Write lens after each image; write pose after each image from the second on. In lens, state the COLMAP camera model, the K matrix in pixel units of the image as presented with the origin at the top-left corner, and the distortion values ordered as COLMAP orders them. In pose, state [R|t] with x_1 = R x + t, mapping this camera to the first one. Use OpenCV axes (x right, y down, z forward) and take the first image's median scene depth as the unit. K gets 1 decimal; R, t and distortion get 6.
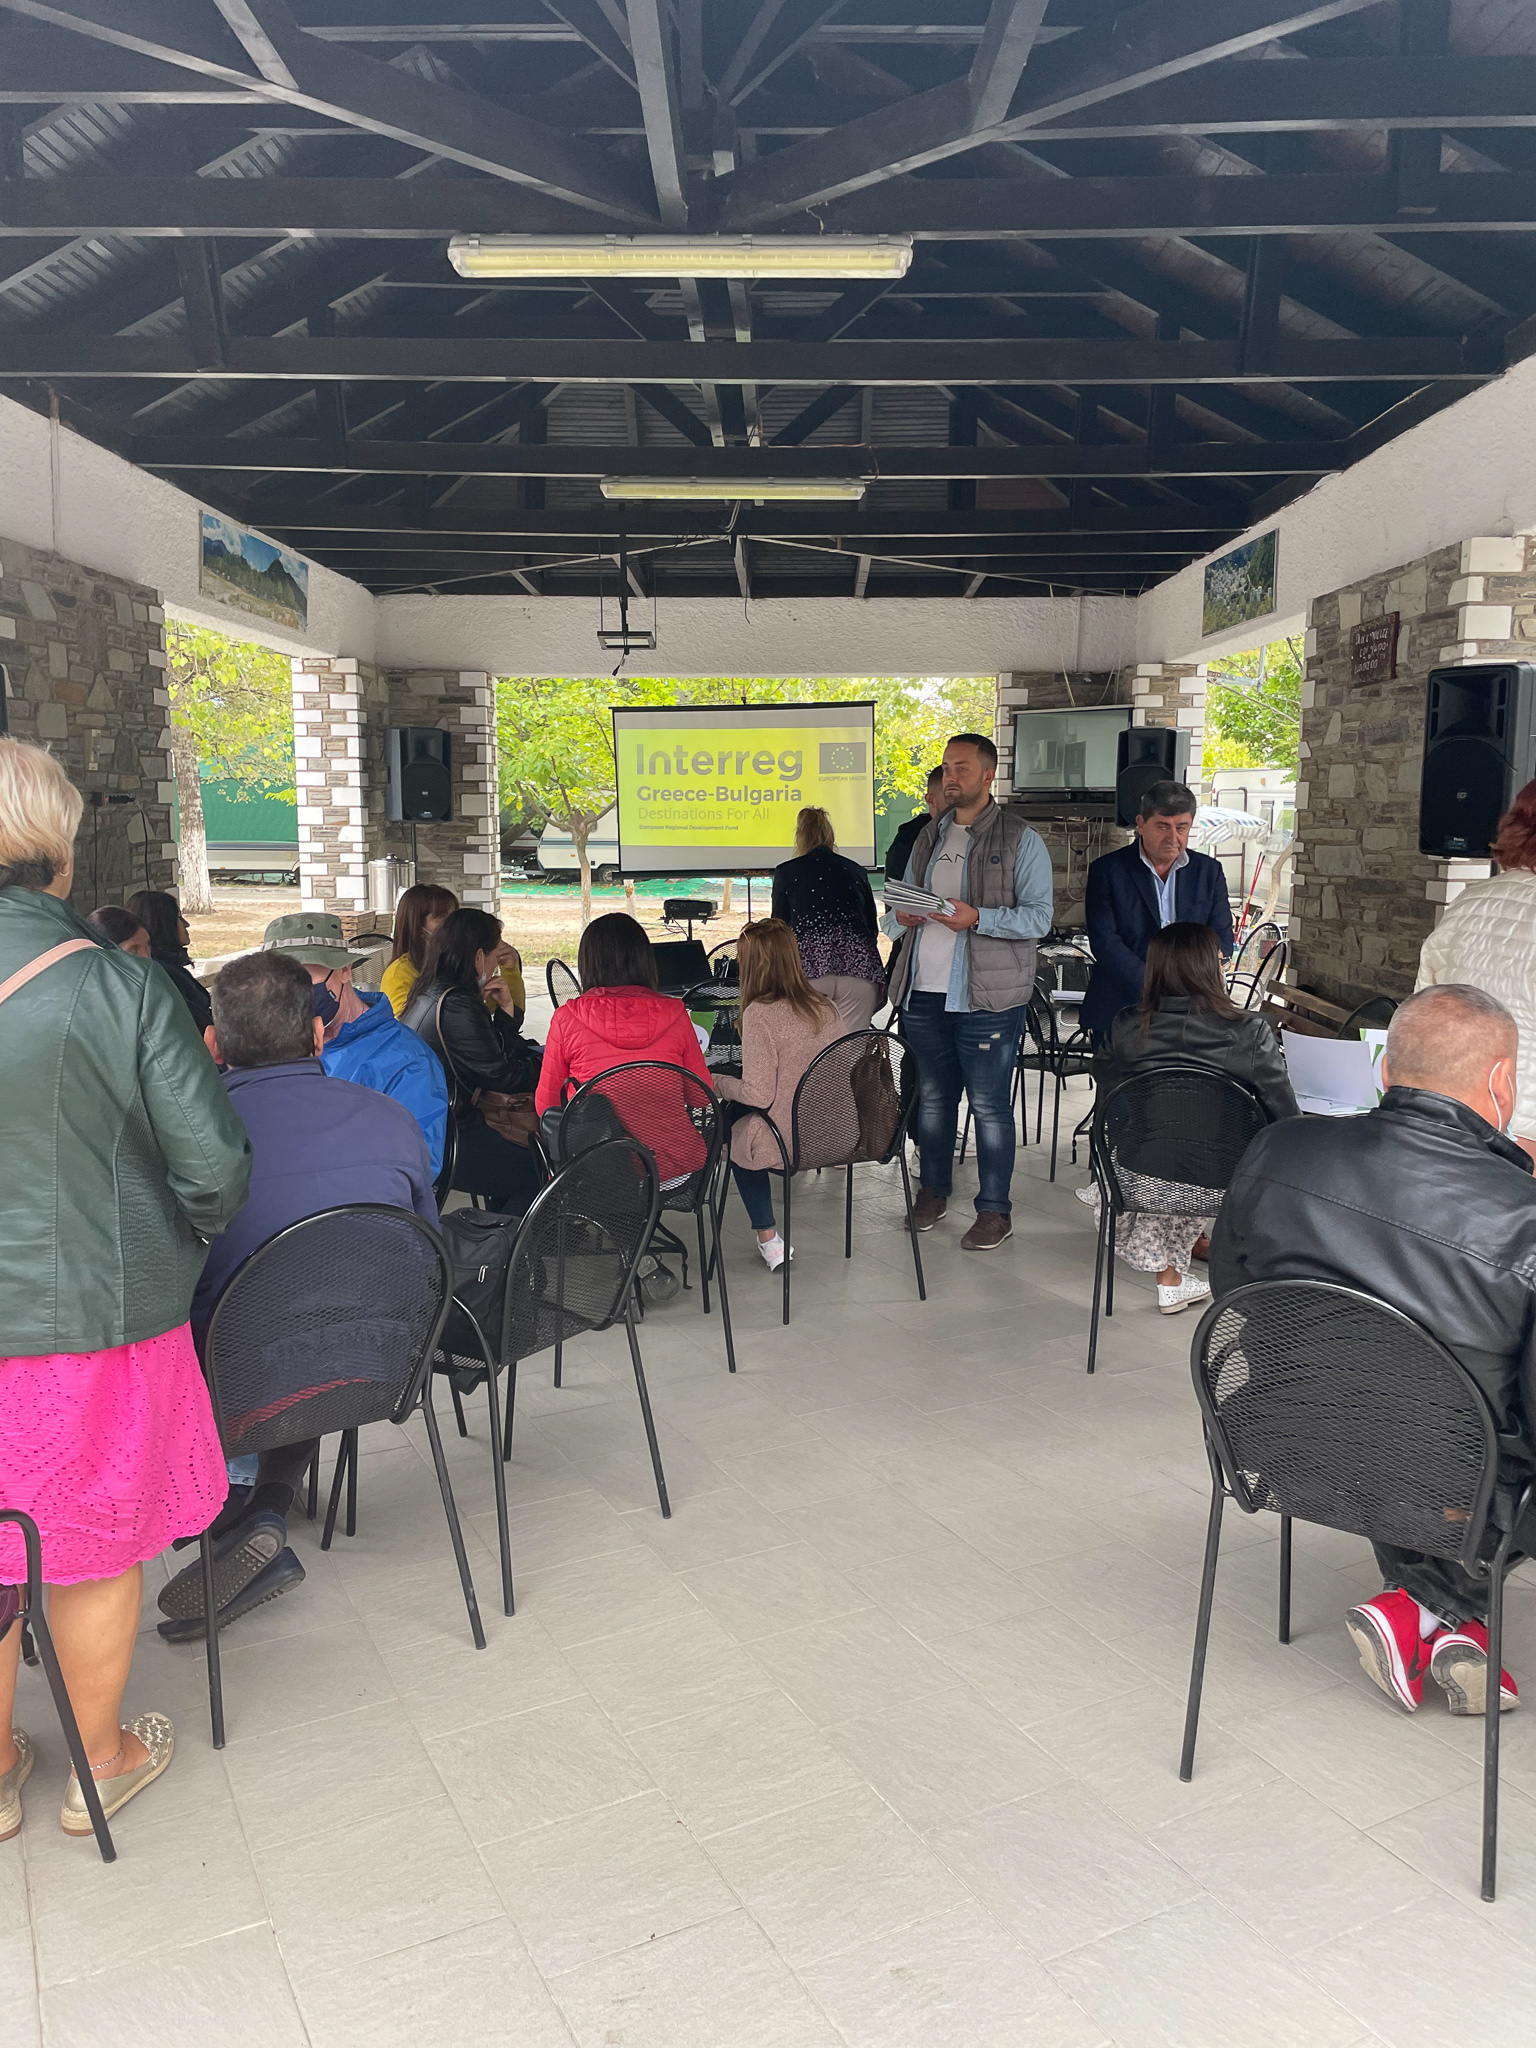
lens RADIAL K [[1563.7, 0, 766.8], [0, 1563.7, 1028.9], [0, 0, 1]] dist [0.085122, -0.112062]
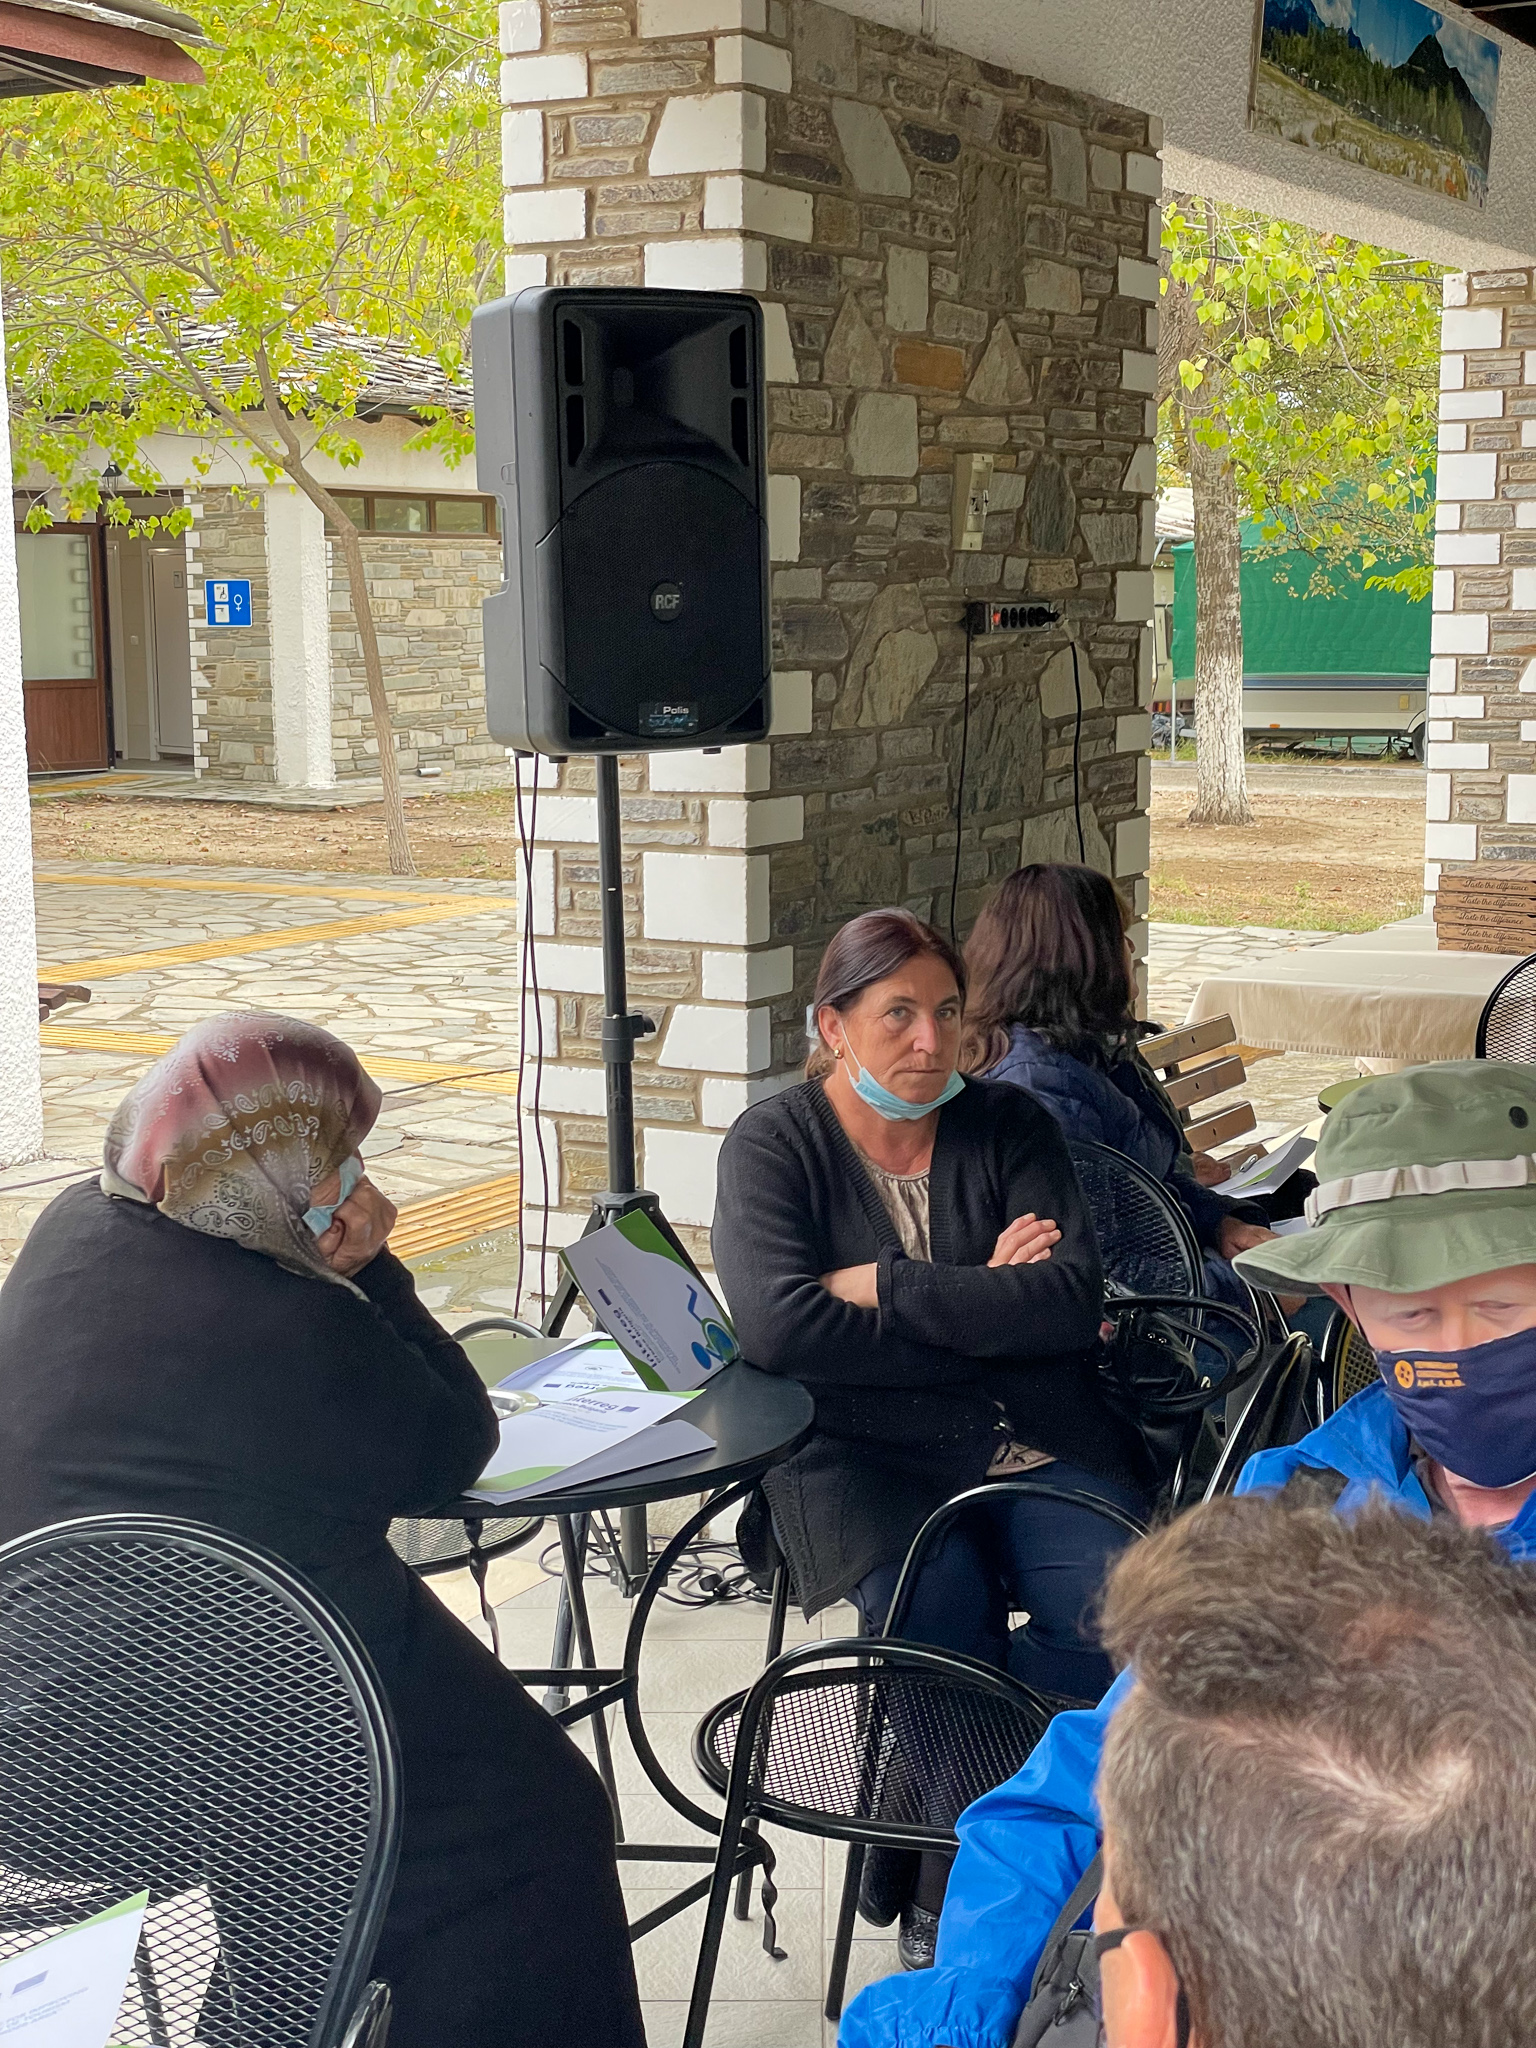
lens RADIAL K [[3059.3, 0, 729.6], [0, 3059.3, 1042.4], [0, 0, 1]] dist [0.114144, 0.000000]
pose [[0.874366, 0.057822, -0.481810, -0.055890], [-0.056069, 0.998264, 0.018051, -0.030812], [0.482017, 0.011231, 0.876090, 0.179561]]
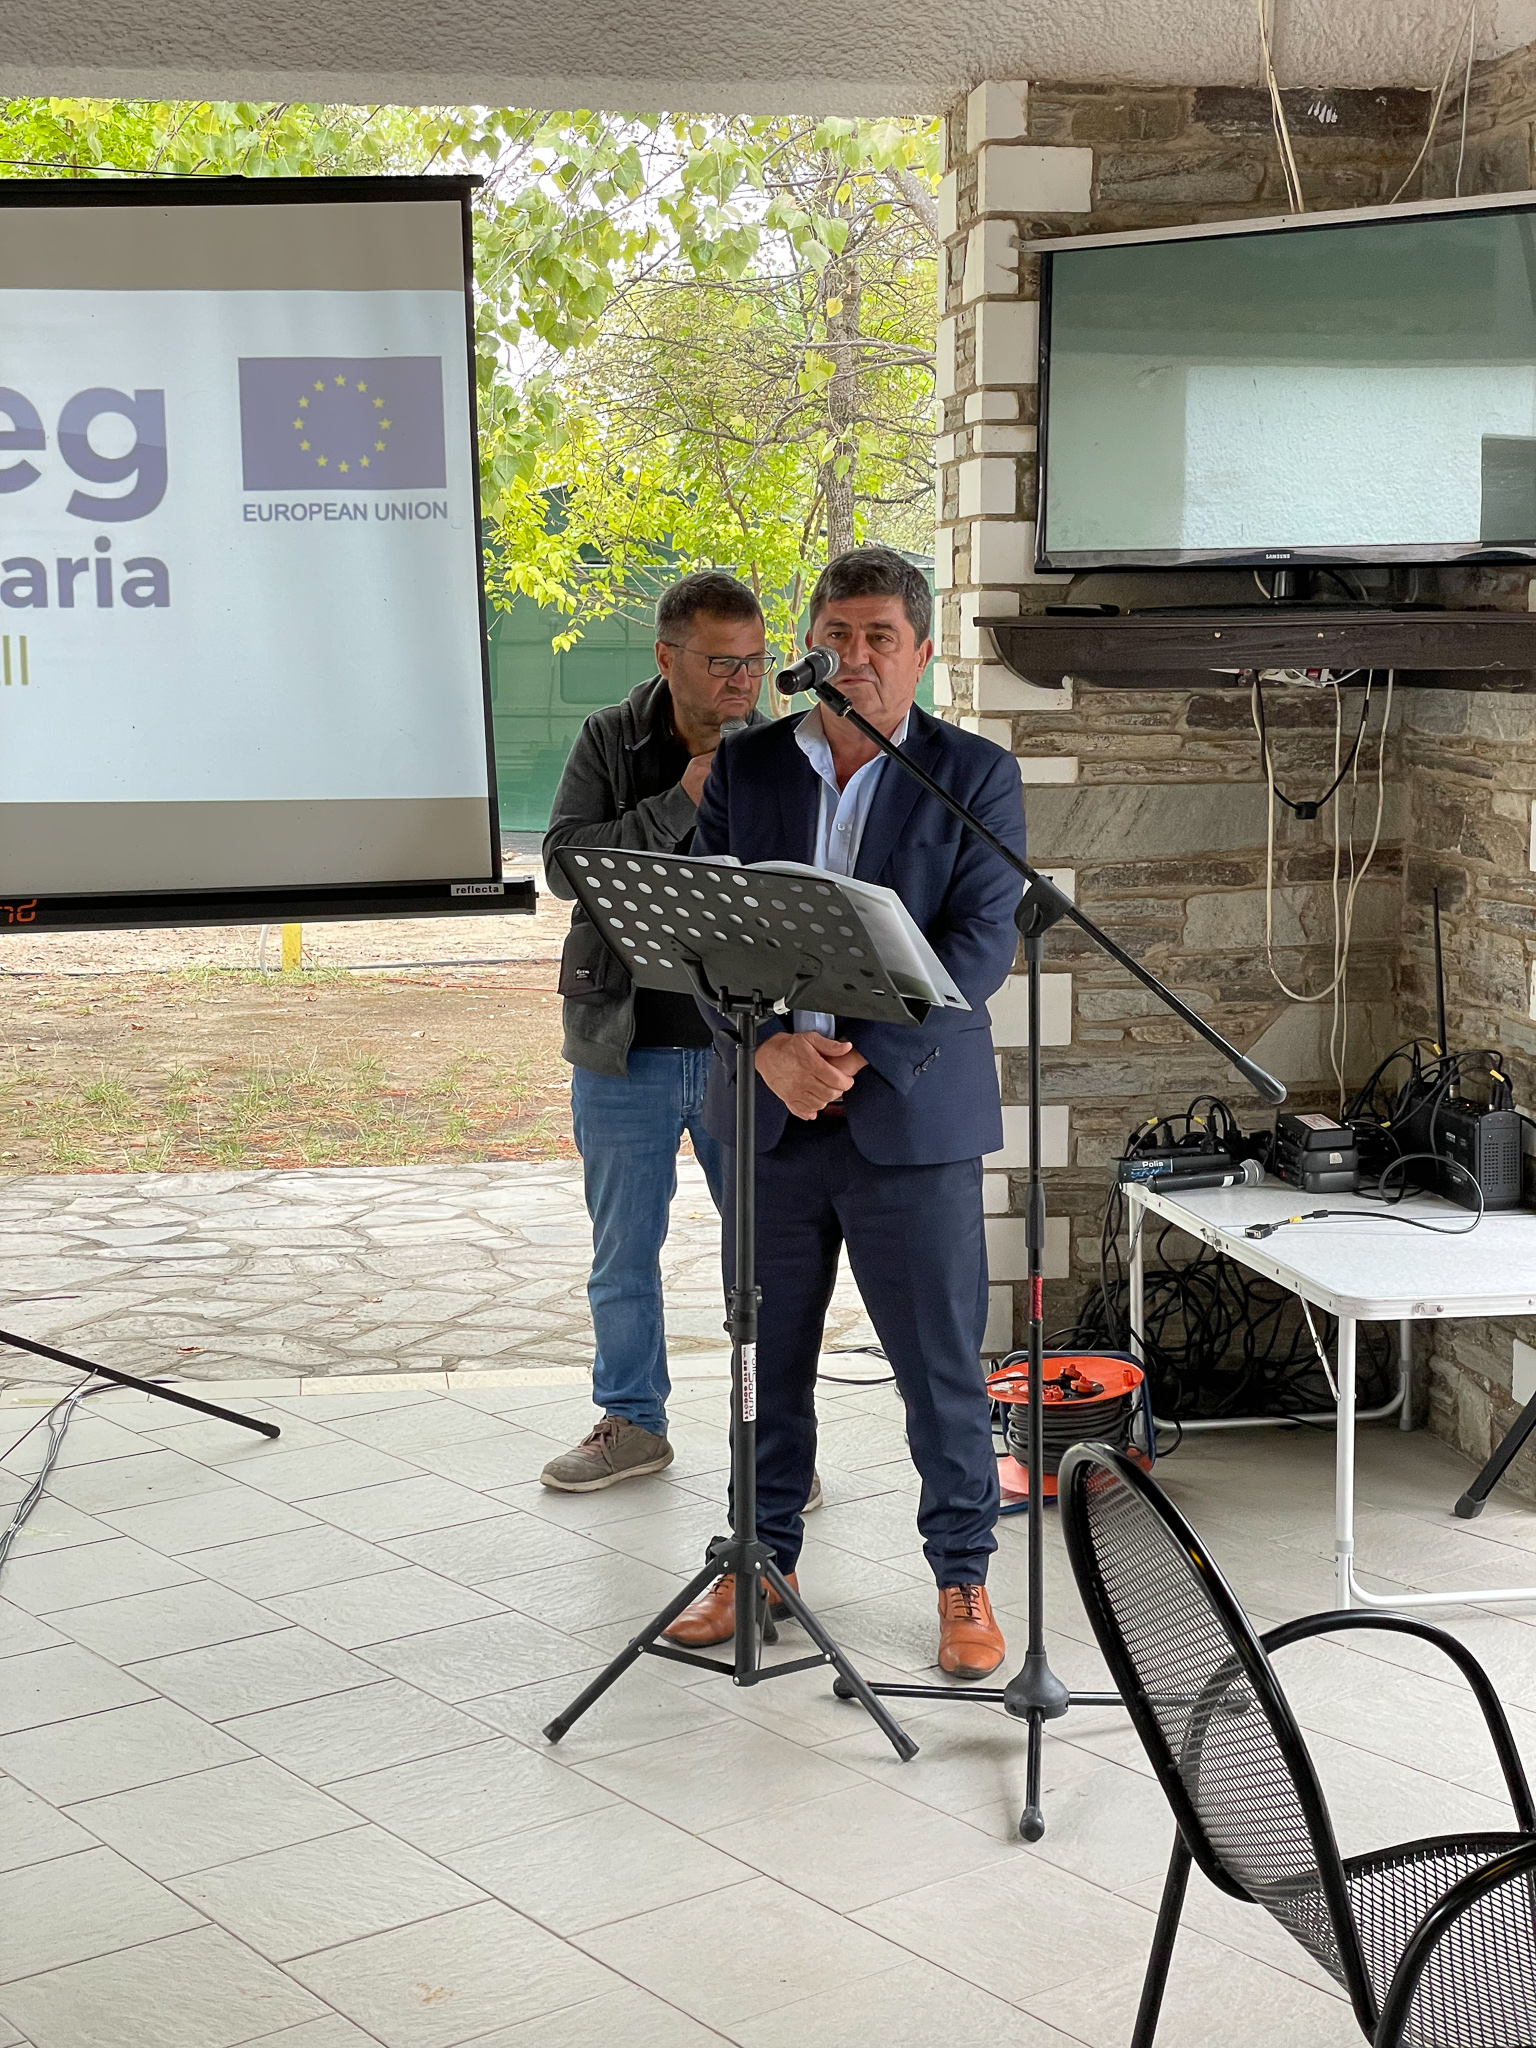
lens RADIAL K [[3059.3, 0, 775.0], [0, 3059.3, 1028.0], [0, 0, 1]] dist [0.114144, 0.000000]
pose [[0.985394, -0.028882, 0.167824, 0.040296], [0.030954, 0.999473, -0.009741, -0.094479], [-0.167454, 0.014793, 0.985769, 0.666701]]
